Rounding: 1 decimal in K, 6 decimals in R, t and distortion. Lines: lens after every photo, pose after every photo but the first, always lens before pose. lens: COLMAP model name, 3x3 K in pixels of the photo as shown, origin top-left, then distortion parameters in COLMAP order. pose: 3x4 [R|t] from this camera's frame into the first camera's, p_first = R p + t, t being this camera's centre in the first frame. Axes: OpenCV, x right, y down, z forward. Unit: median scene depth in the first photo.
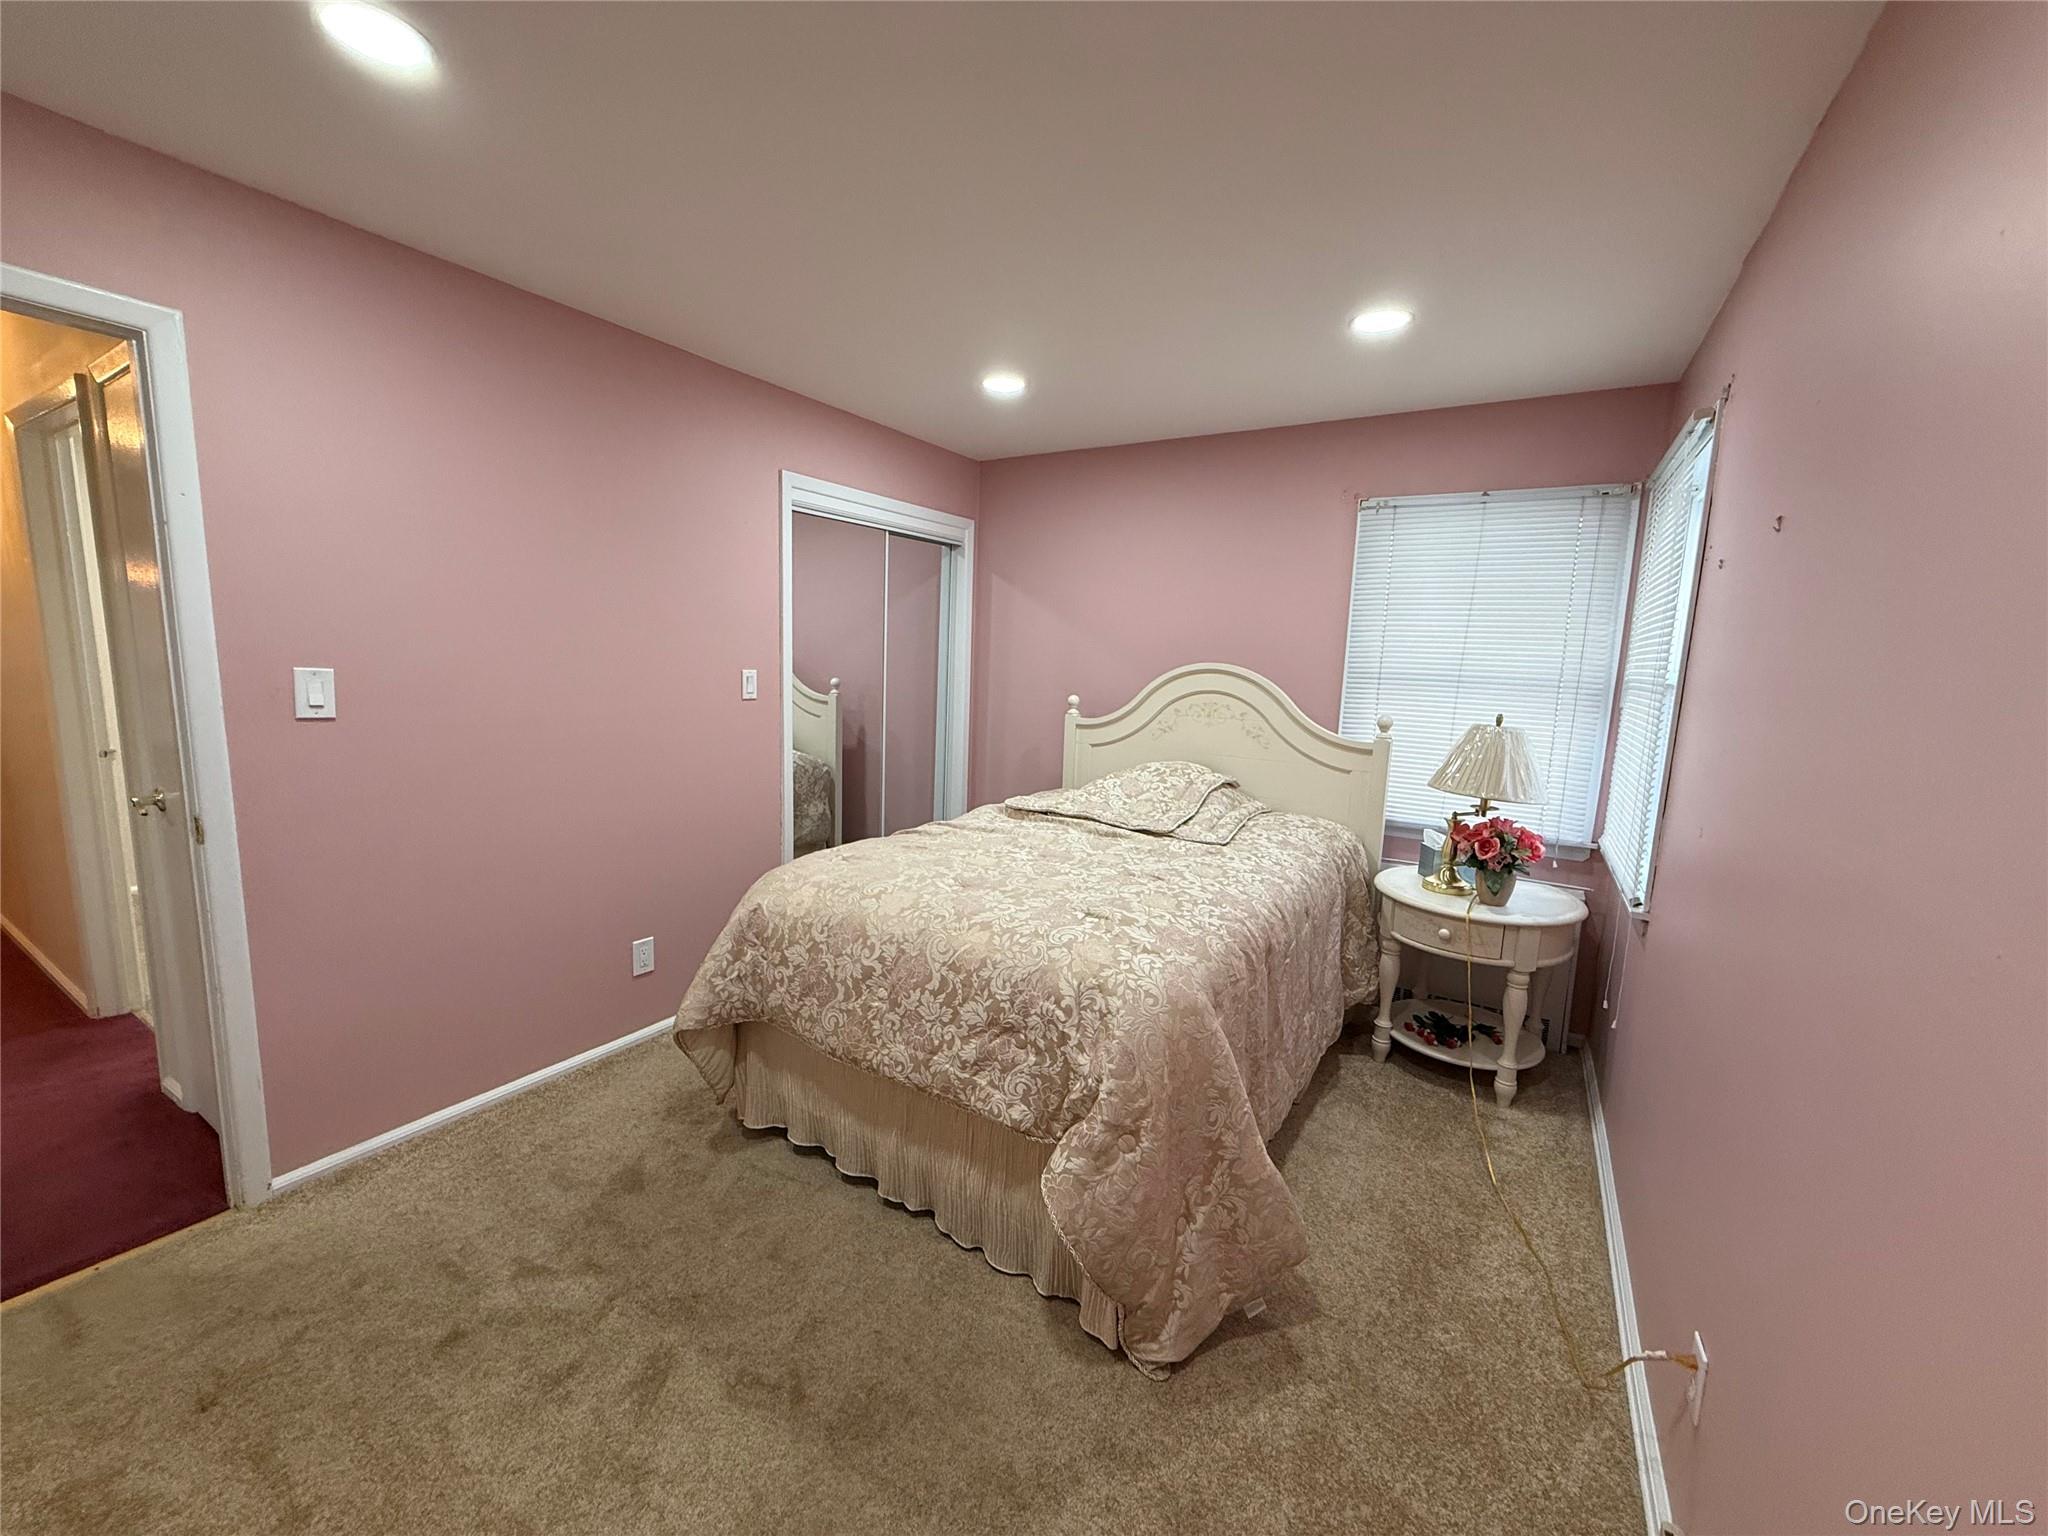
lens RADIAL K [[810.1, 0, 1015.8], [0, 810.1, 769.1], [0, 0, 1]] dist [0.001146, 0.000194]
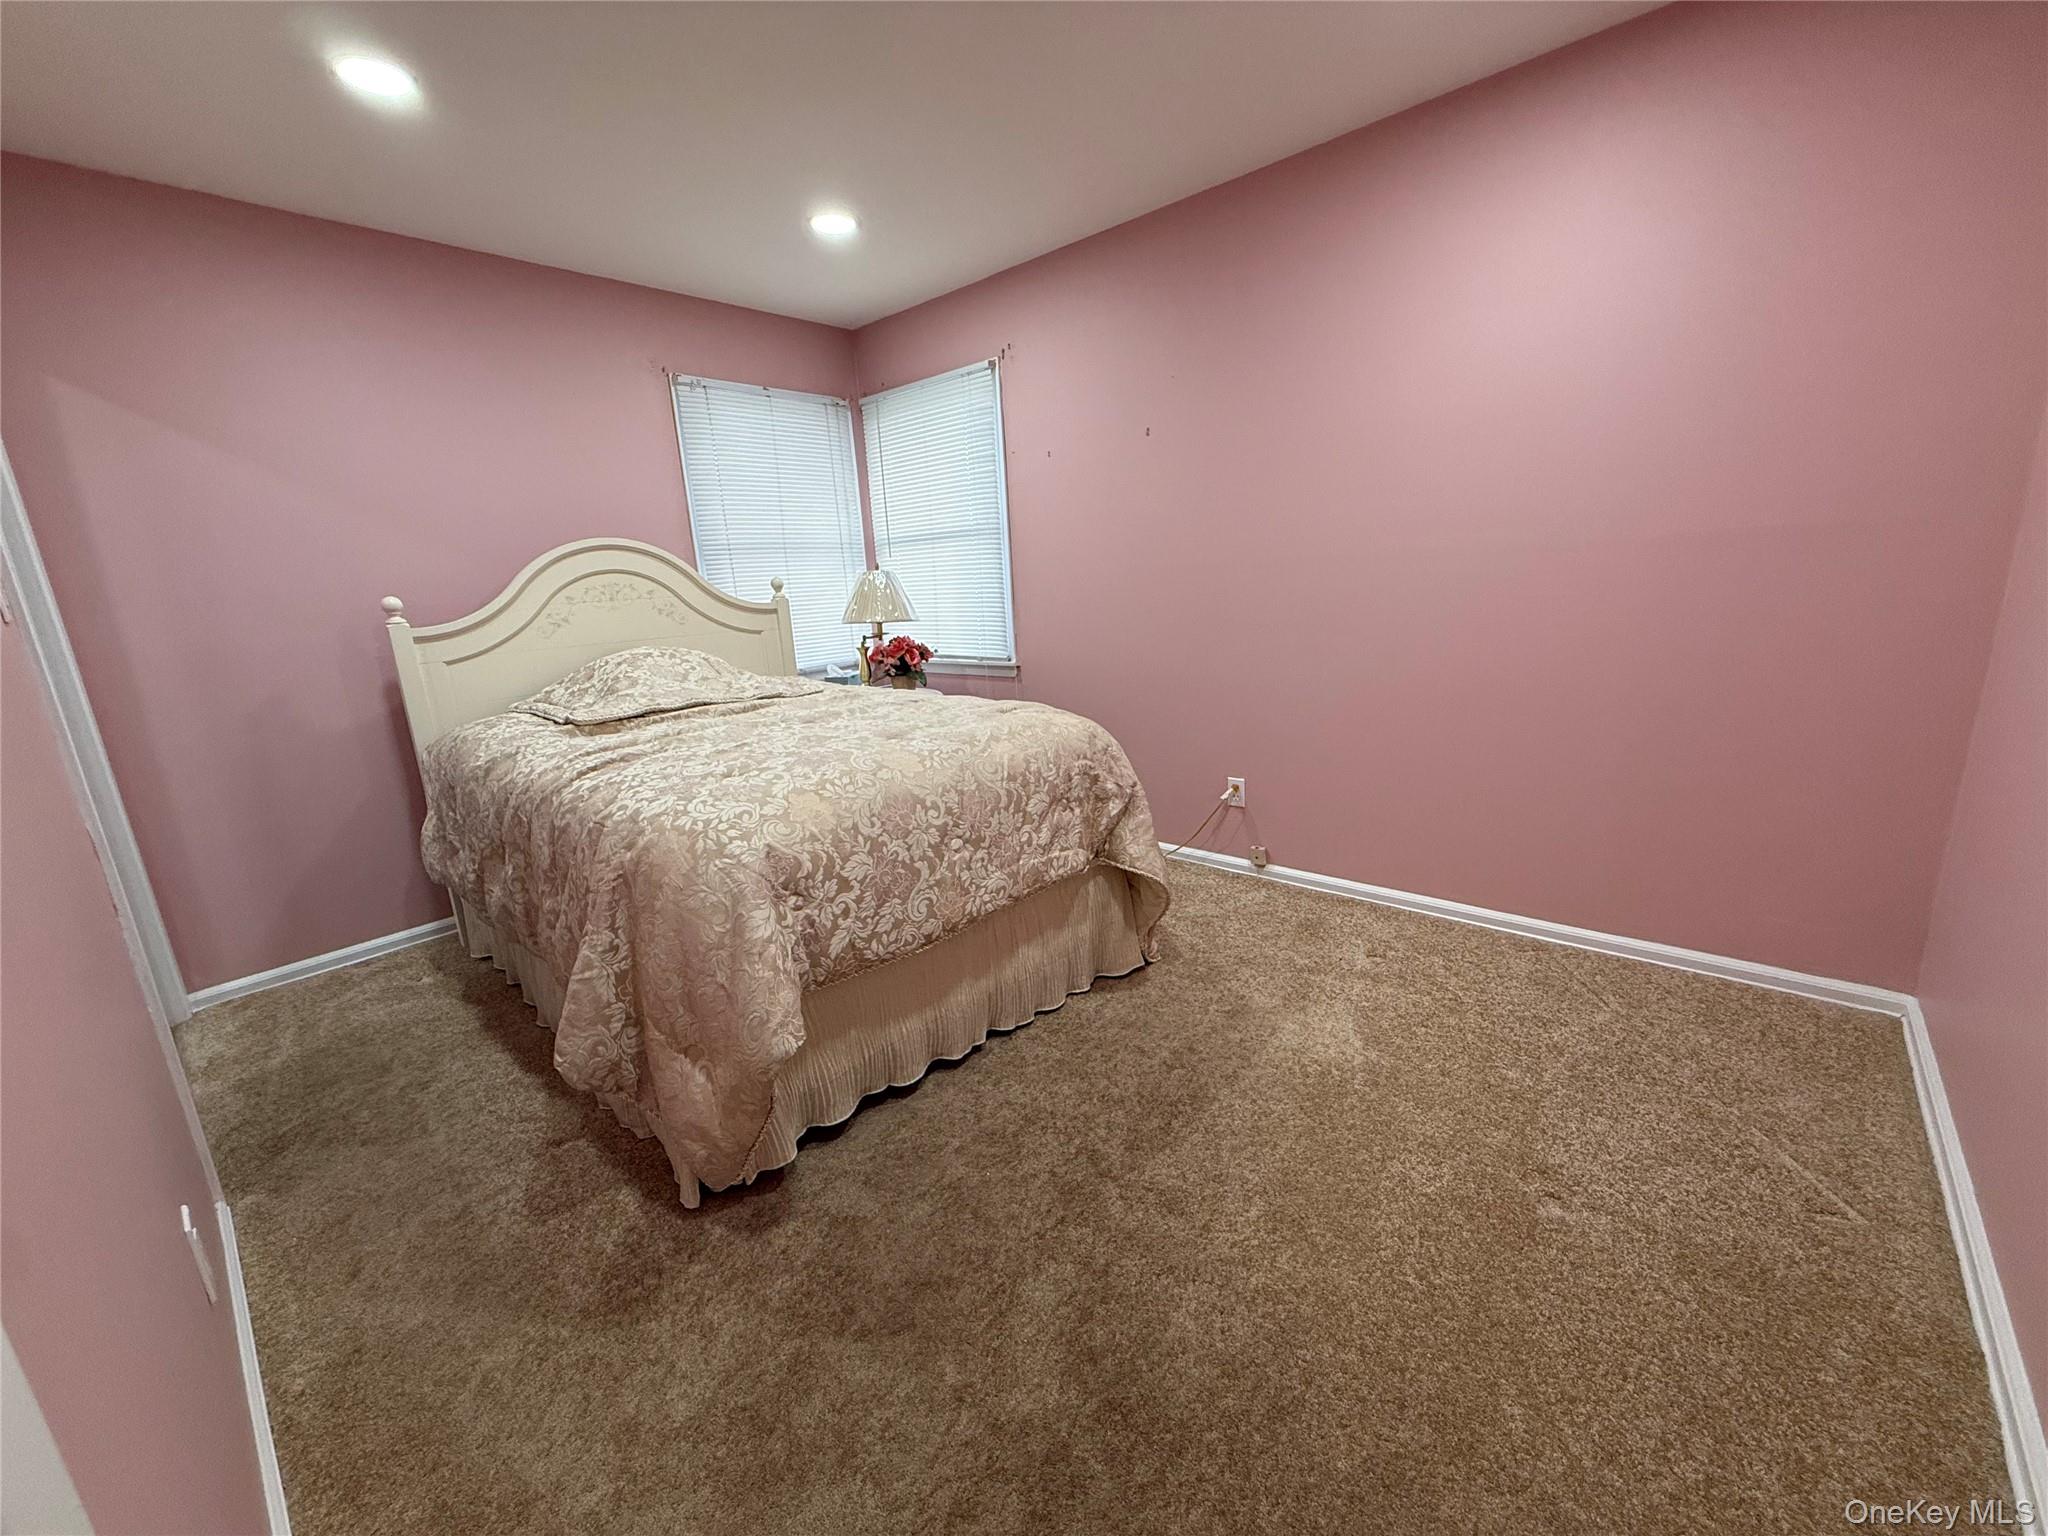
lens RADIAL K [[810.1, 0, 1015.8], [0, 810.1, 769.1], [0, 0, 1]] dist [0.001146, 0.000194]
pose [[0.177463, -0.274080, 0.945191, -1.003346], [0.198565, 0.950655, 0.238384, -0.020315], [-0.963887, 0.145377, 0.223129, 0.687574]]
